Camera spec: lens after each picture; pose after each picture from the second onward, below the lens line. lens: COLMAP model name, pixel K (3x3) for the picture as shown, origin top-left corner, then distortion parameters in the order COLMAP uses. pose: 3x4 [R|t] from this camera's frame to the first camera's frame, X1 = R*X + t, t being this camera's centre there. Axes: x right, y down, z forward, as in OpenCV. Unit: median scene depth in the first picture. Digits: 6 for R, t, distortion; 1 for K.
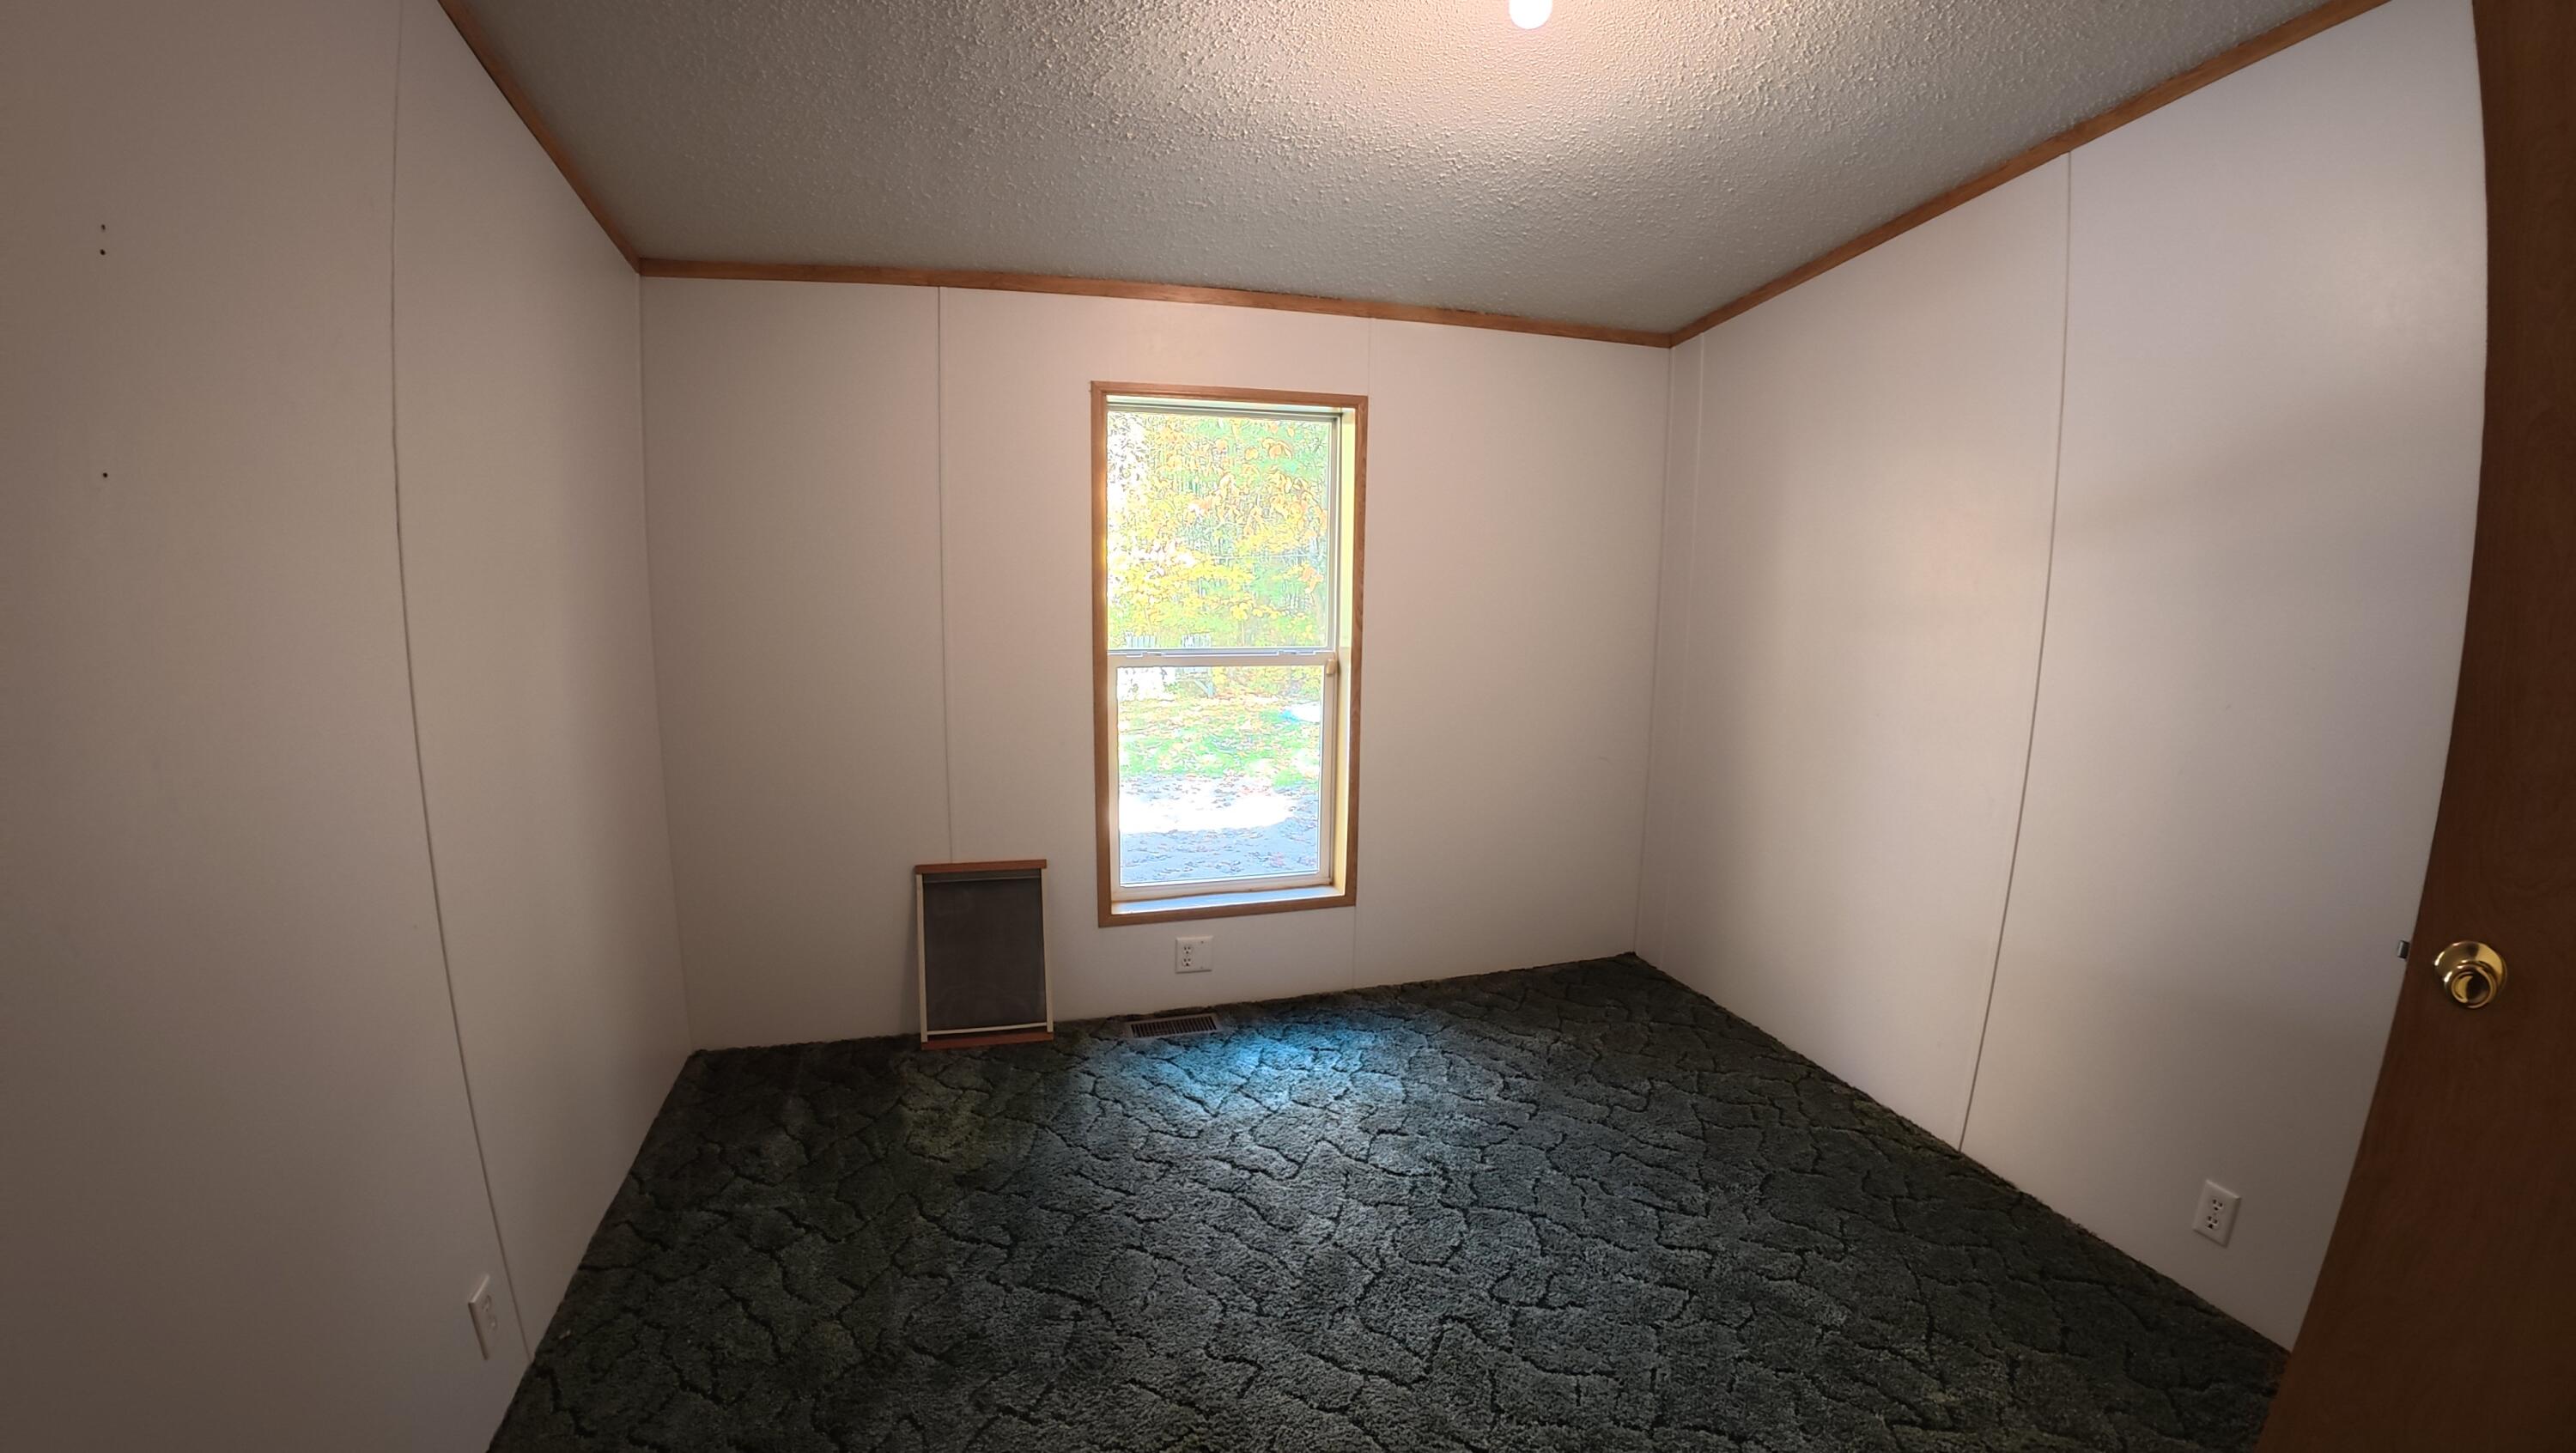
lens RADIAL K [[1047.1, 0, 1288.3], [0, 1047.1, 725.5], [0, 0, 1]] dist [-0.128797, 0.020782]
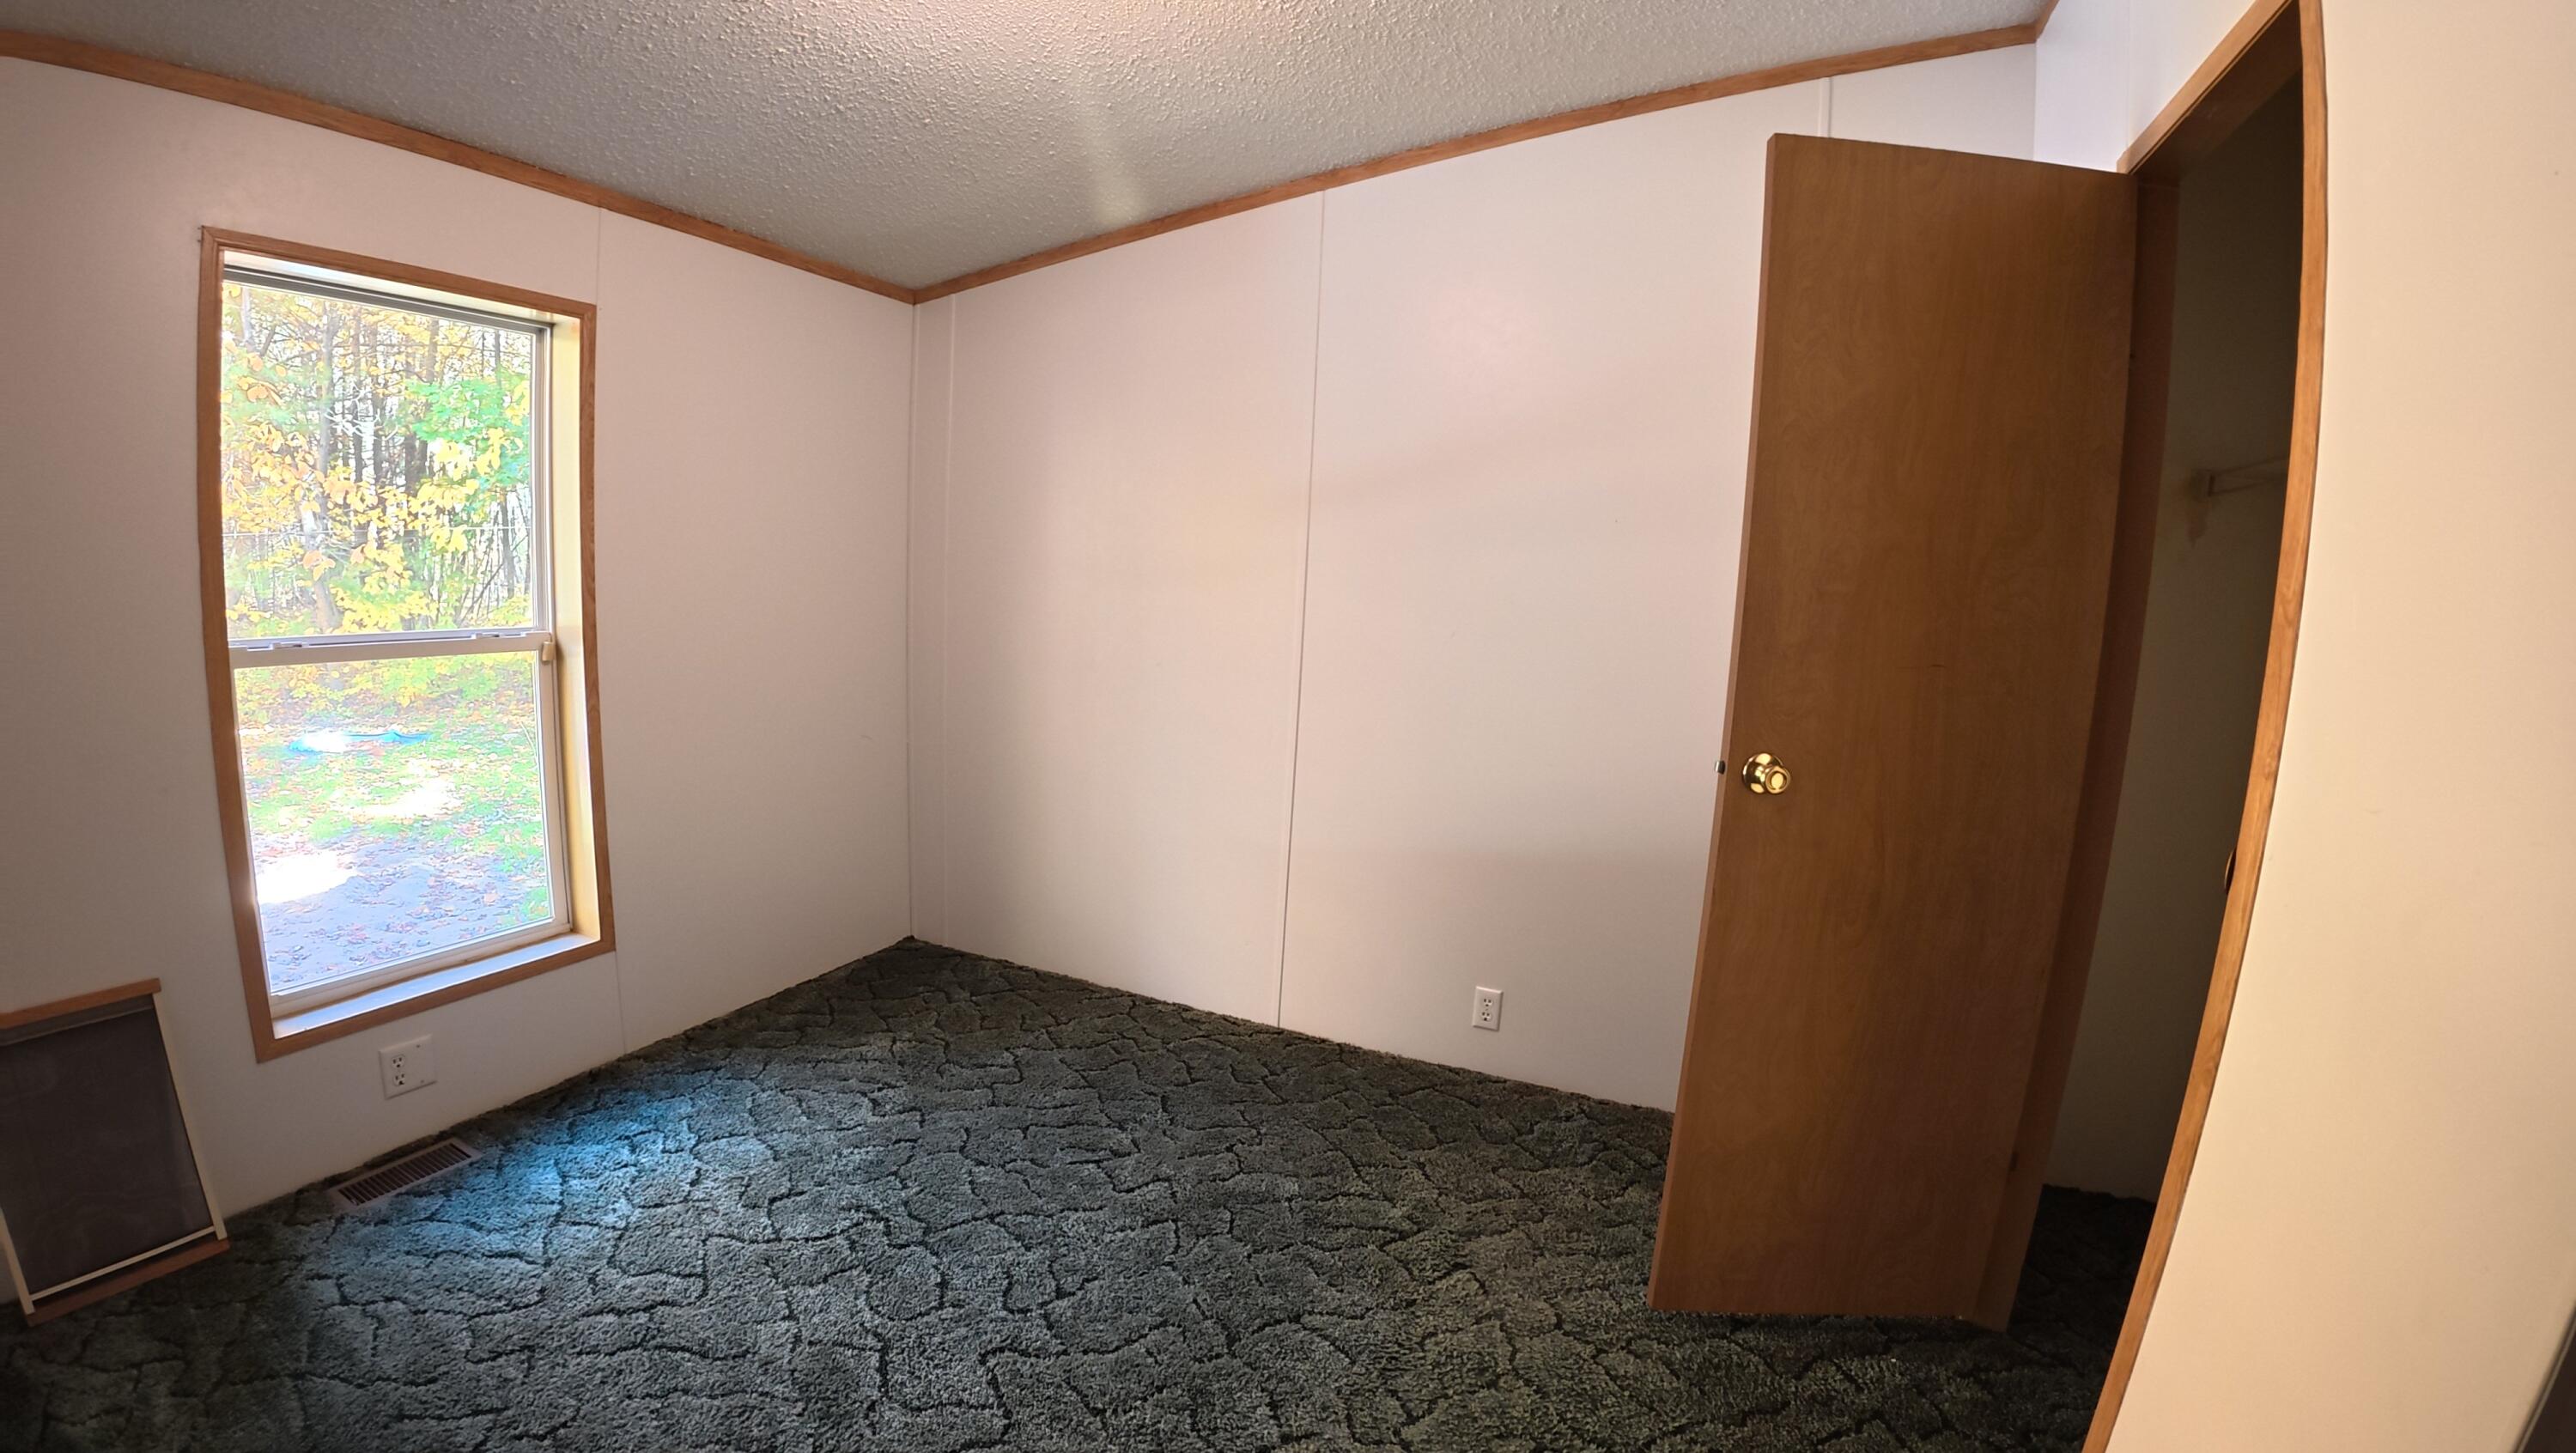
lens RADIAL K [[1036.8, 0, 1295.1], [0, 1036.8, 724.1], [0, 0, 1]] dist [-0.112809, 0.010632]
pose [[0.629492, -0.088686, 0.771929, -0.205067], [0.079809, 0.995590, 0.049300, 0.006907], [-0.772897, 0.030573, 0.633794, 0.149840]]
